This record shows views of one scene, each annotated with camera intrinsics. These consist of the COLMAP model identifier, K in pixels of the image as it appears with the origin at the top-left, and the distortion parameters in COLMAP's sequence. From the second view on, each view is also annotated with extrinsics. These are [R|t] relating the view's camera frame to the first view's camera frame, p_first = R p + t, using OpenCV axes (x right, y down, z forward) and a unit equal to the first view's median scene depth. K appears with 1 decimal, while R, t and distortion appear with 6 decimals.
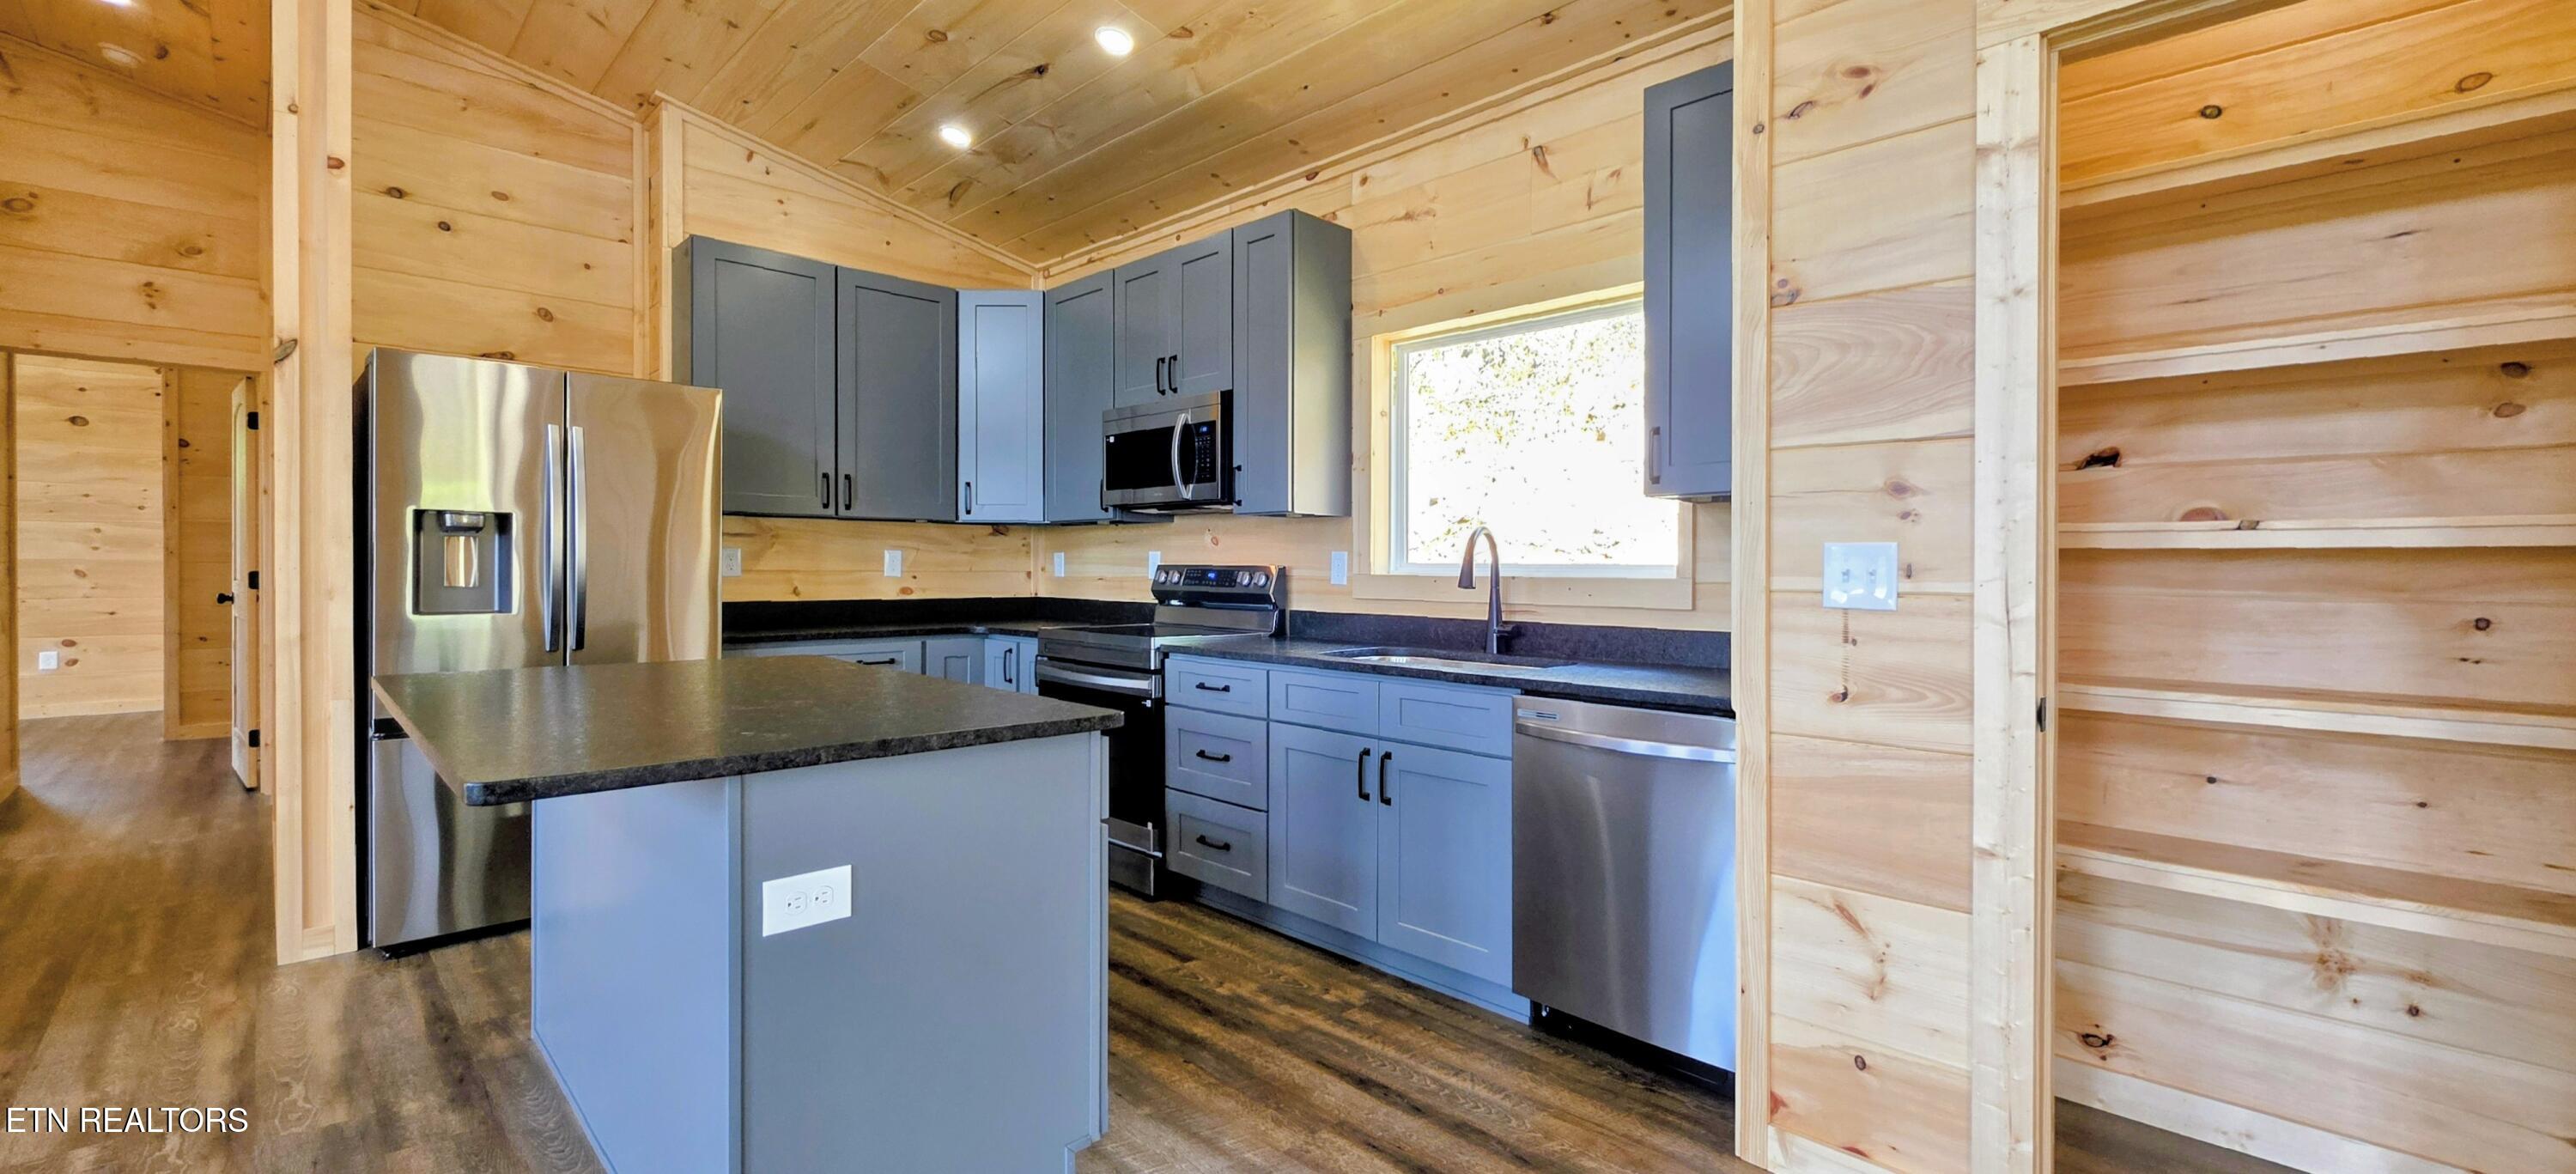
lens RADIAL K [[1007.0, 0, 1292.9], [0, 1007.0, 564.4], [0, 0, 1]] dist [-0.008880, 0.000045]
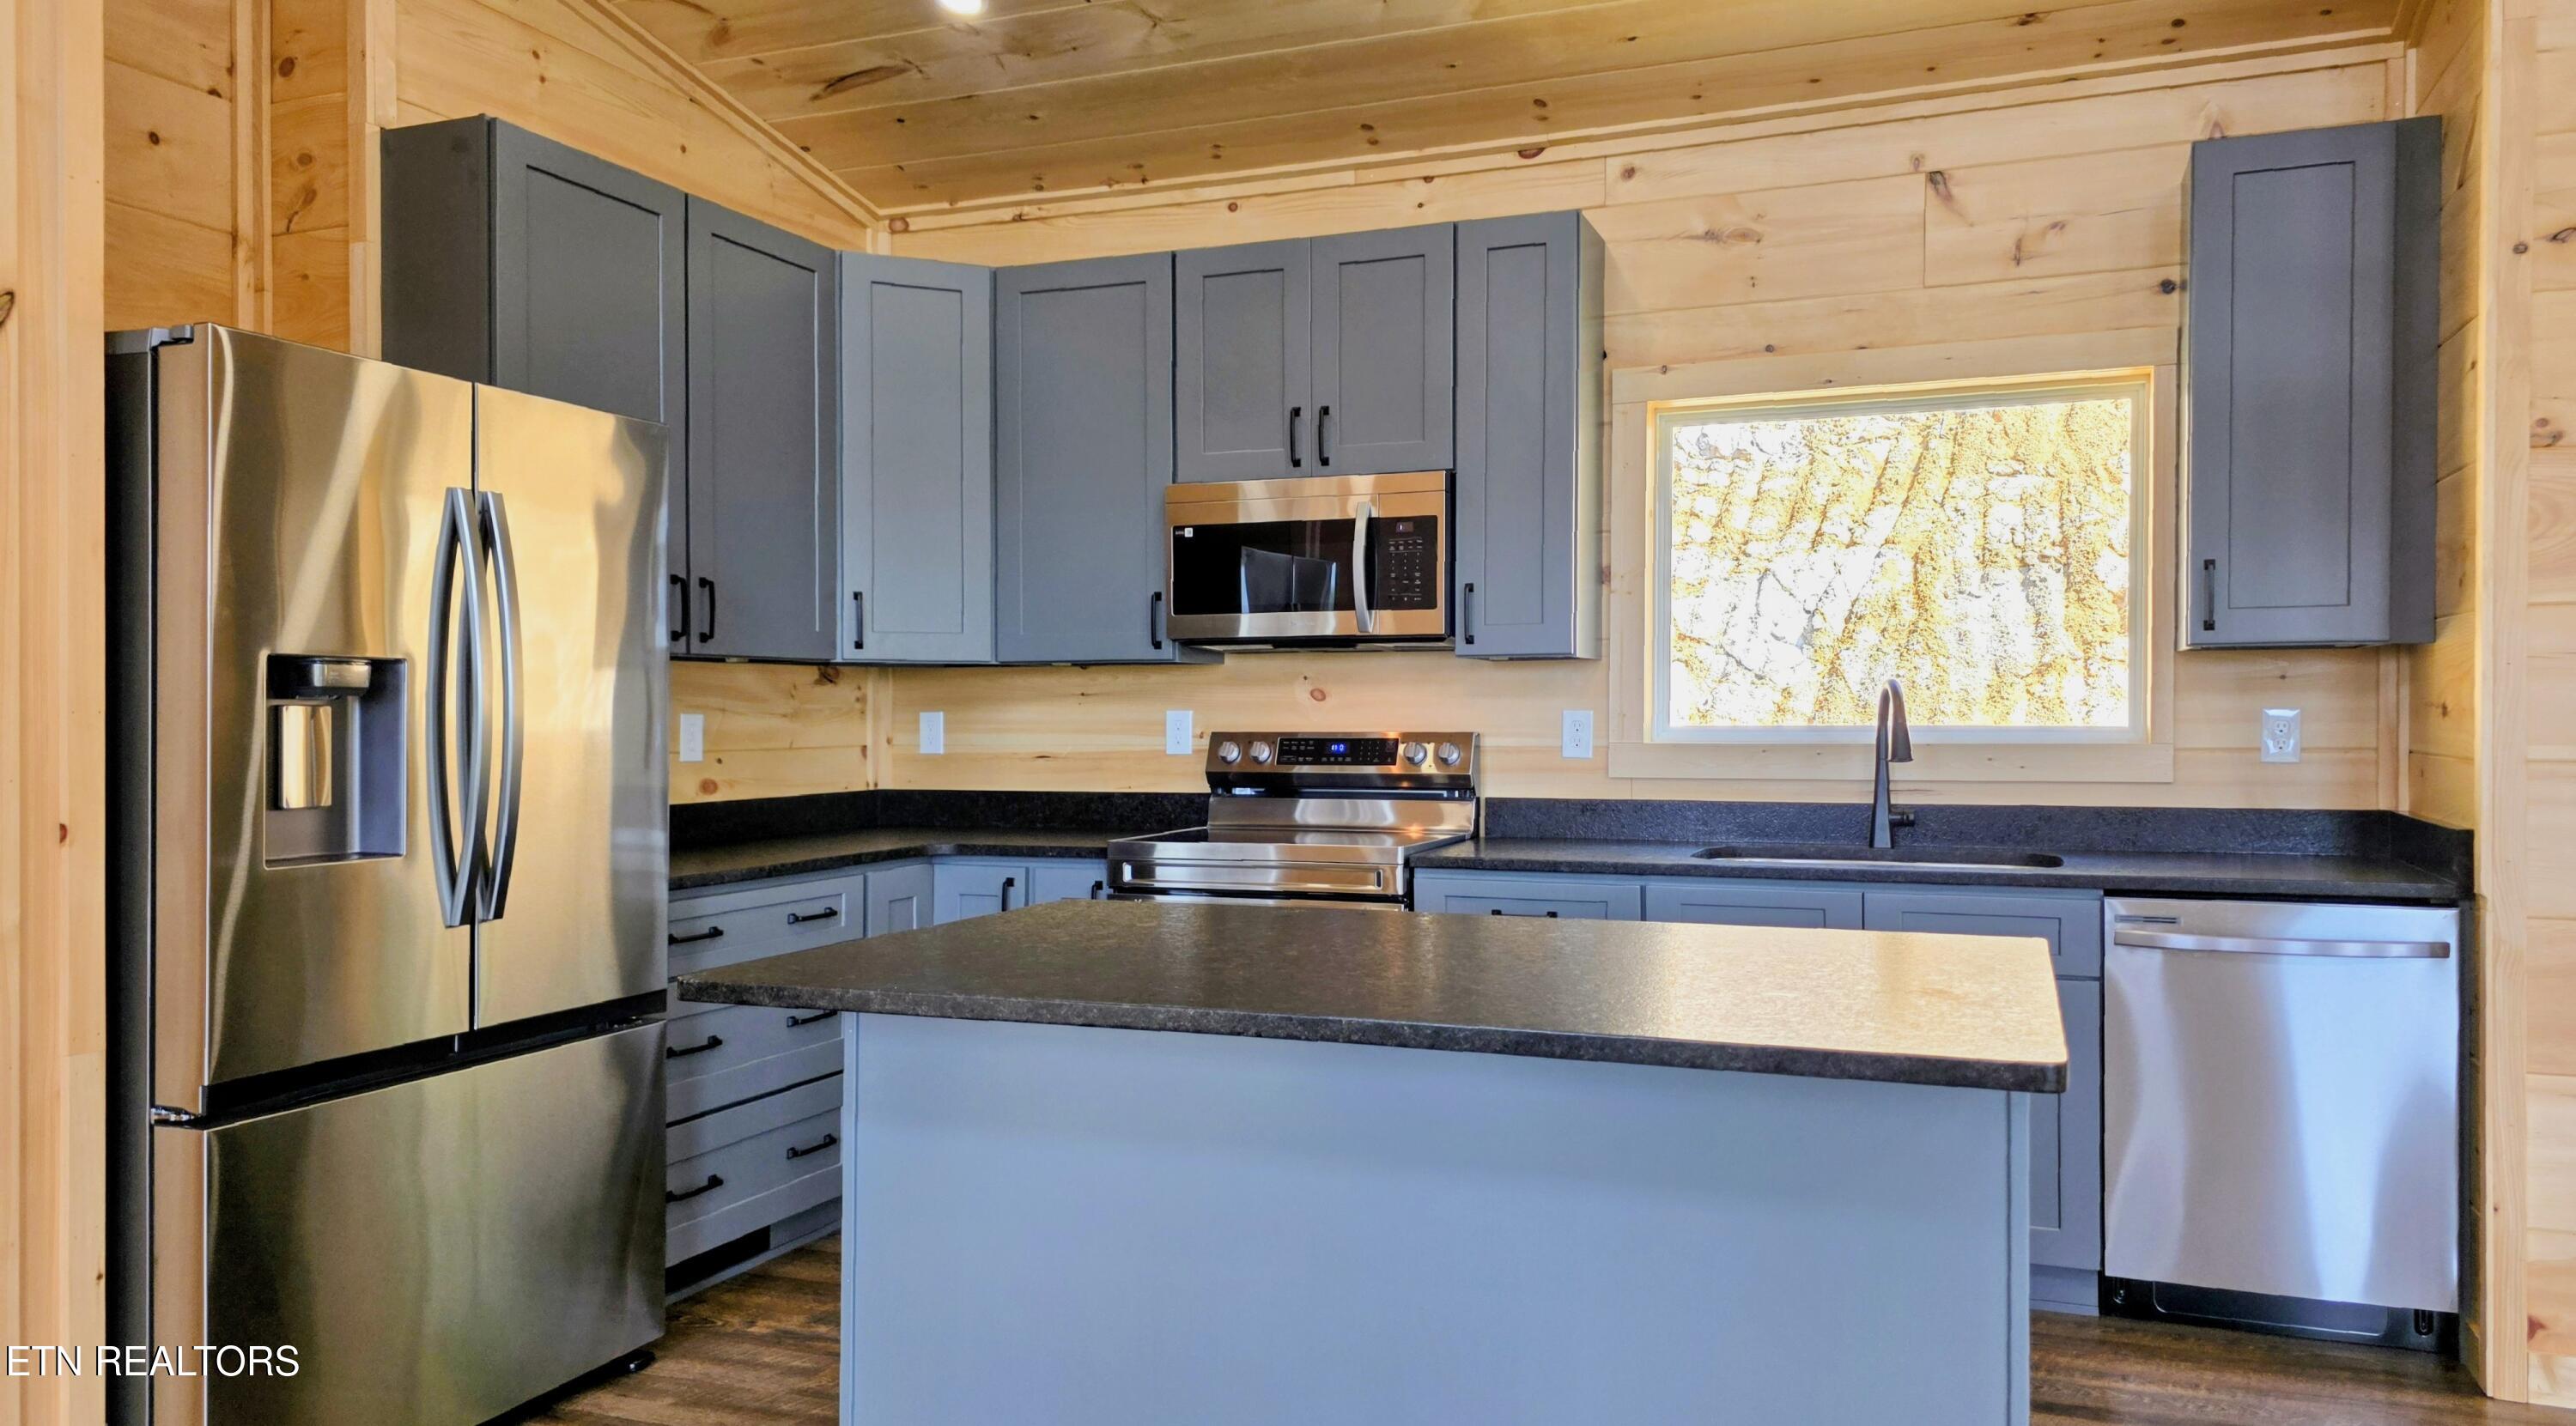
lens RADIAL K [[1724.4, 0, 1287.6], [0, 1724.4, 715.5], [0, 0, 1]] dist [0.040871, -0.026258]
pose [[0.914322, -0.013921, 0.404748, -0.606564], [0.011667, 0.999900, 0.008035, -0.020875], [-0.404820, -0.002625, 0.914393, 0.006166]]
